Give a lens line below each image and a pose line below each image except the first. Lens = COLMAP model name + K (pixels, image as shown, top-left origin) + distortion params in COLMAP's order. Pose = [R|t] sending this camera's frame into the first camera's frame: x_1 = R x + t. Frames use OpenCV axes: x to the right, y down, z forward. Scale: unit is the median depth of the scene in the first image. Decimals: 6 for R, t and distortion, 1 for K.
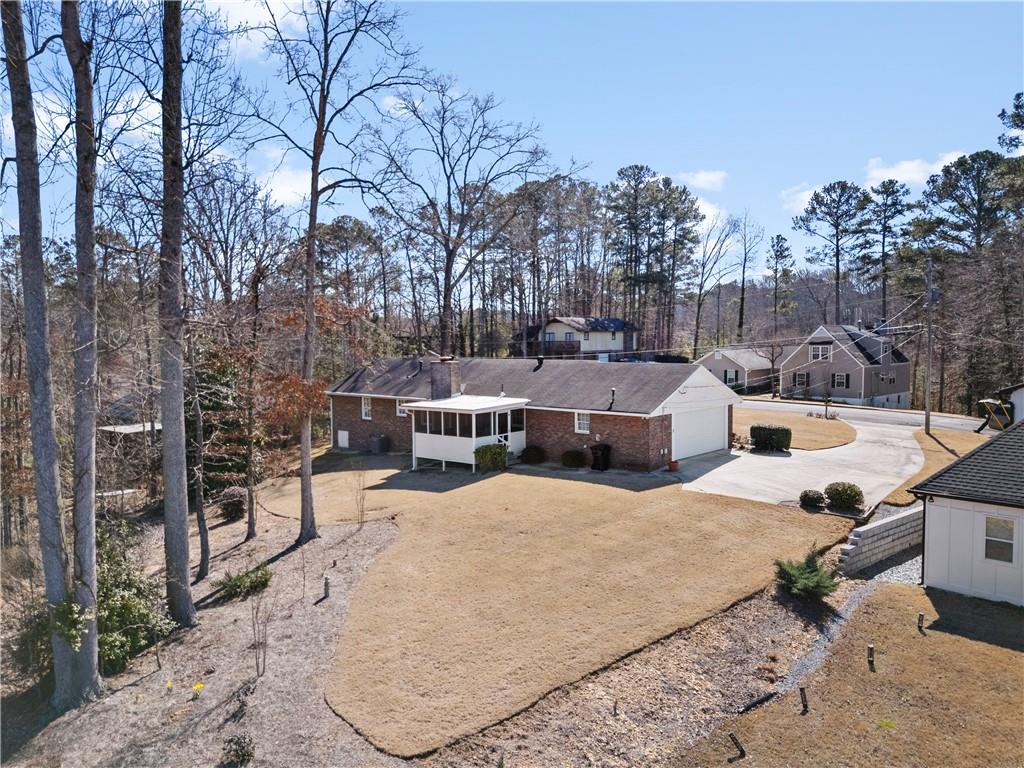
lens RADIAL K [[720.7, 0, 512.0], [0, 720.7, 384.0], [0, 0, 1]] dist [0.092855, -0.072272]
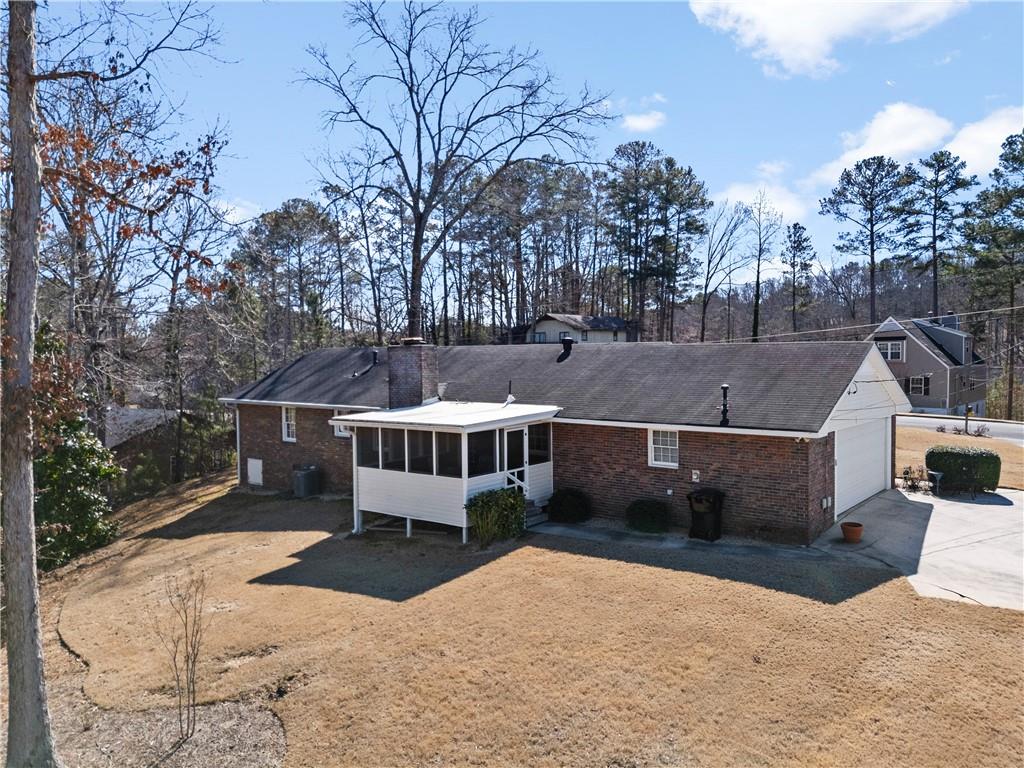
lens RADIAL K [[713.4, 0, 525.2], [0, 713.4, 379.0], [0, 0, 1]] dist [0.067988, -0.072444]
pose [[0.998177, -0.002264, 0.060309, -0.032844], [0.003944, 0.999607, -0.027752, 0.013073], [-0.060222, 0.027940, 0.997794, 0.381098]]
